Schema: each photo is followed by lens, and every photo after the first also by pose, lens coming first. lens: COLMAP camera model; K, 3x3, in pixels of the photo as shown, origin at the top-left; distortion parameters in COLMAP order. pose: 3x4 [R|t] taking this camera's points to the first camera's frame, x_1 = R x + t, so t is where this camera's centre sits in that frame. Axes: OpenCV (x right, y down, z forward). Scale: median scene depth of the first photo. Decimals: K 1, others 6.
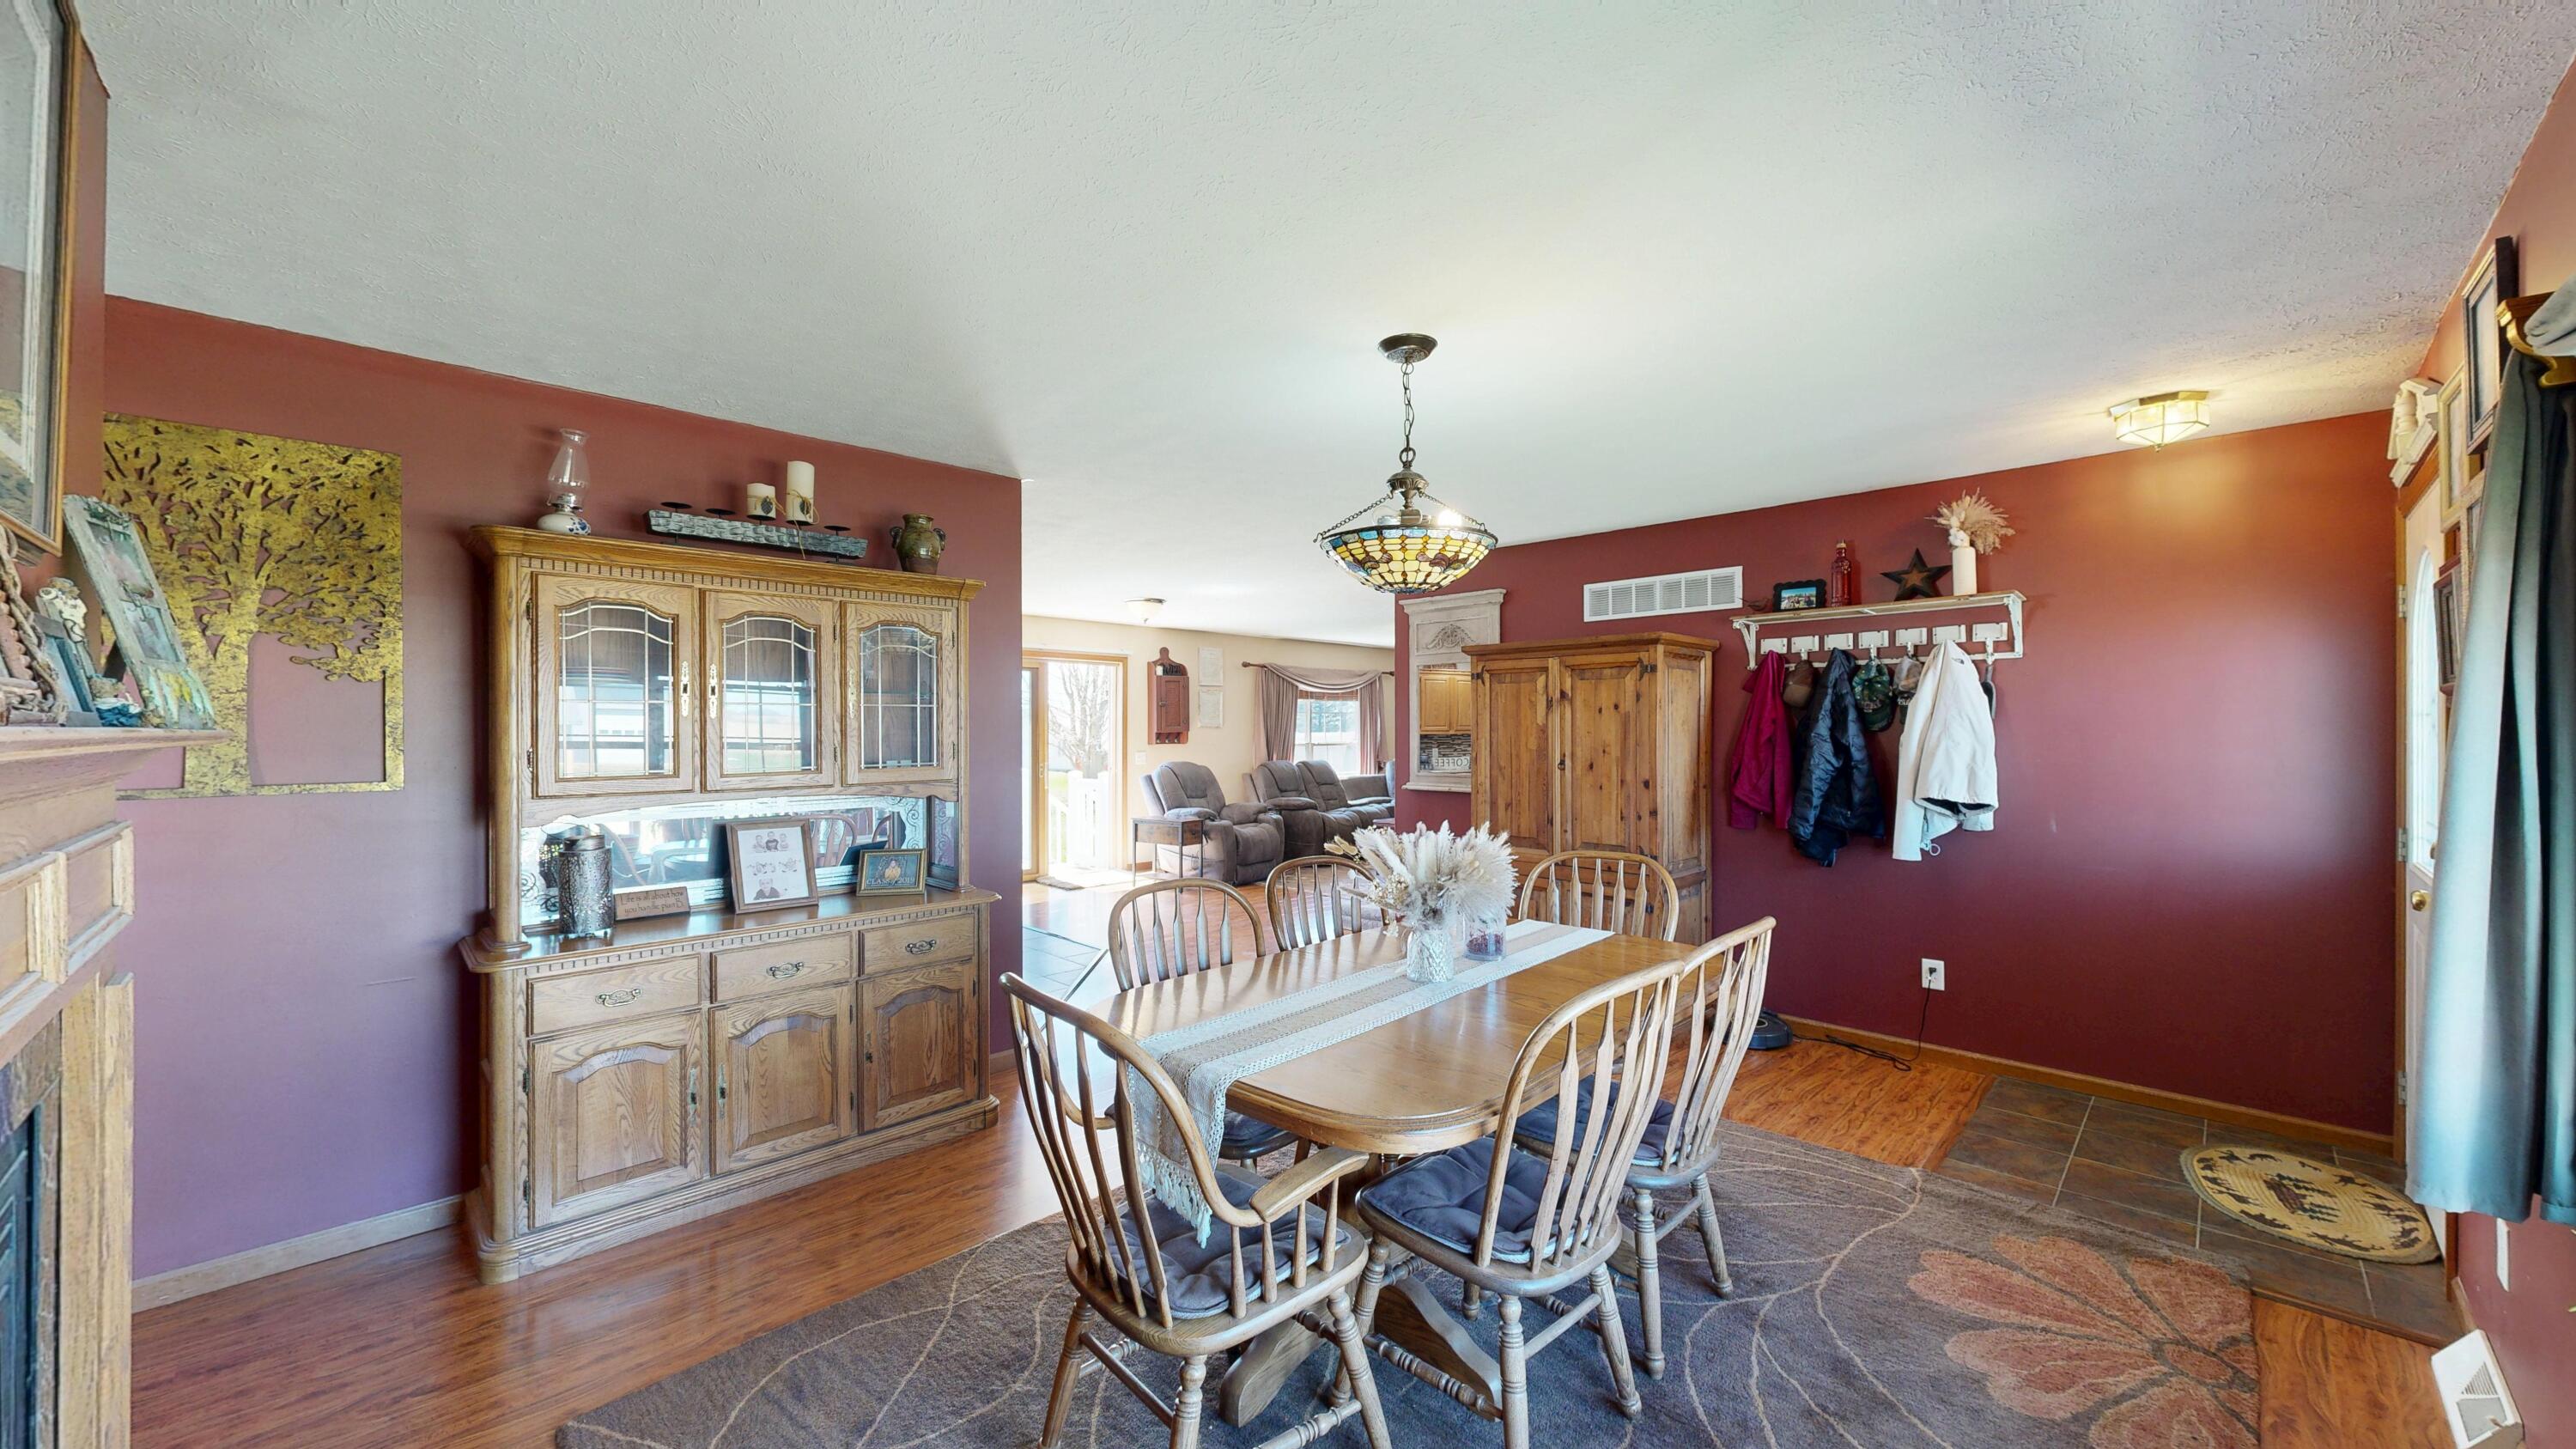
lens RADIAL K [[943.3, 0, 1294.5], [0, 943.3, 725.4], [0, 0, 1]] dist [-0.000826, 0.000307]
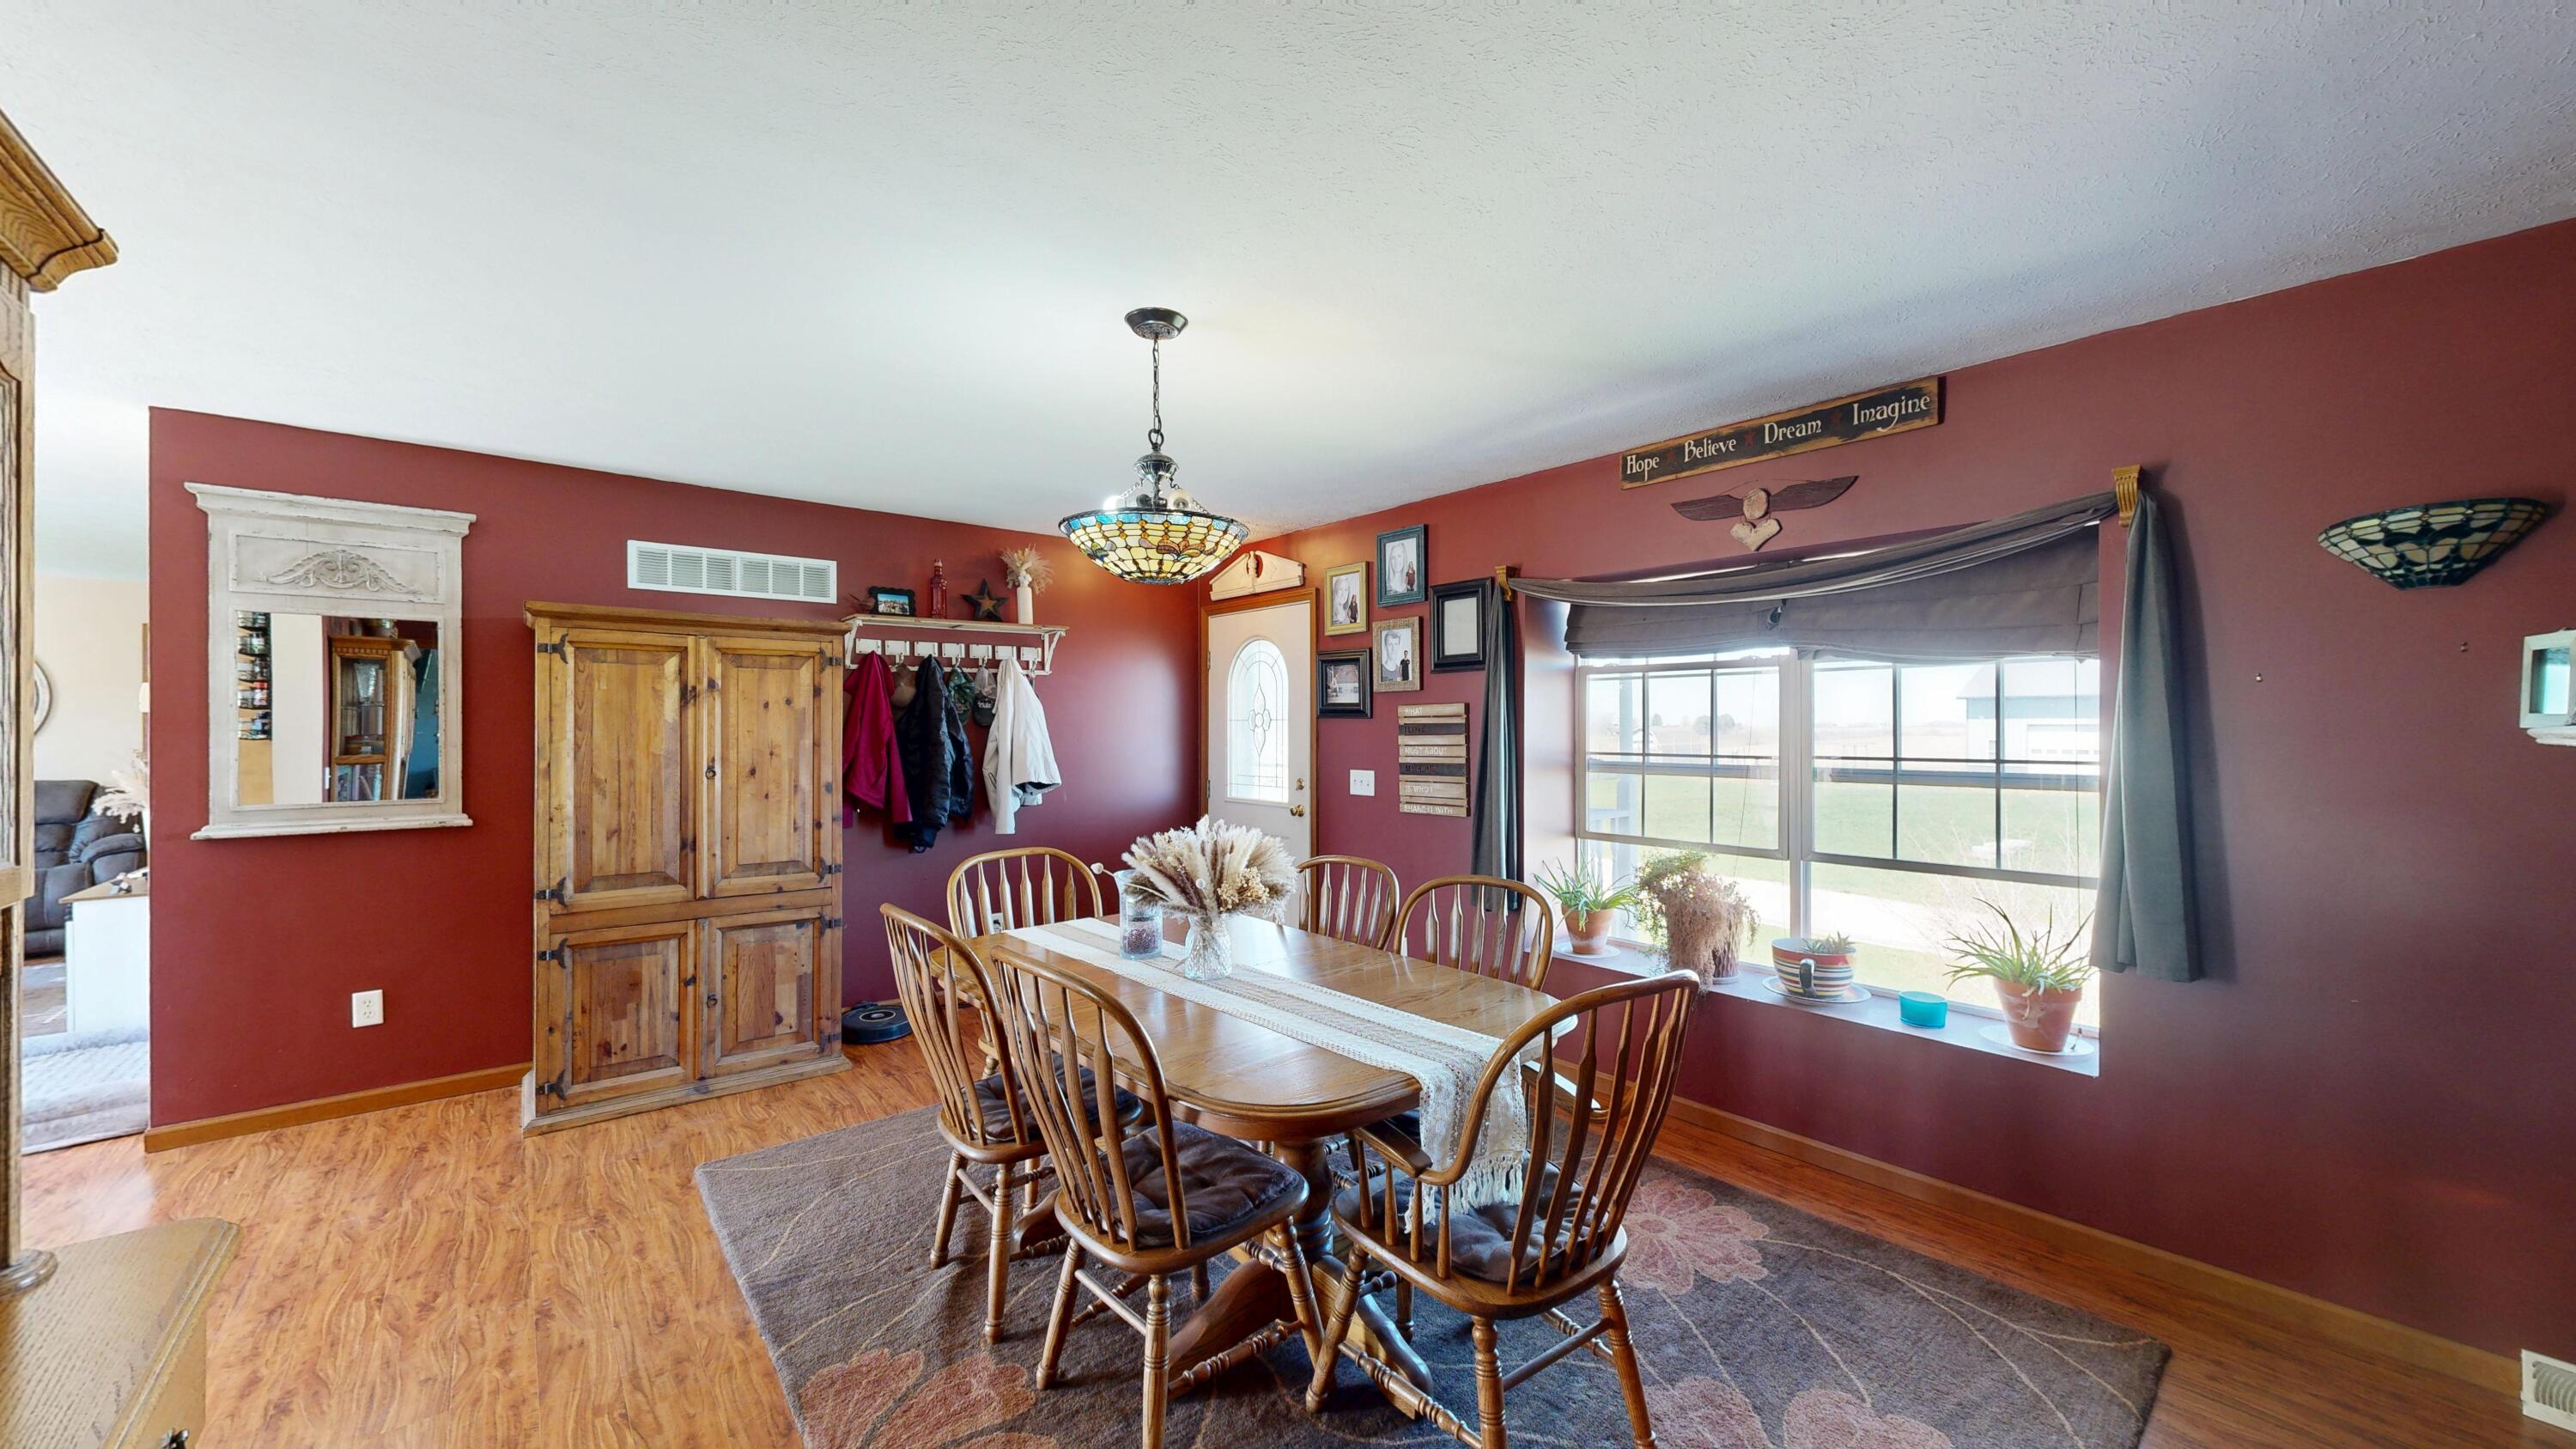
lens RADIAL K [[943.3, 0, 1282.4], [0, 943.3, 719.2], [0, 0, 1]] dist [-0.000826, 0.000307]
pose [[0.101997, 0.010920, 0.994725, -0.457784], [-0.003925, 0.999936, -0.010575, 0.003787], [-0.994777, -0.002826, 0.102034, 0.439947]]
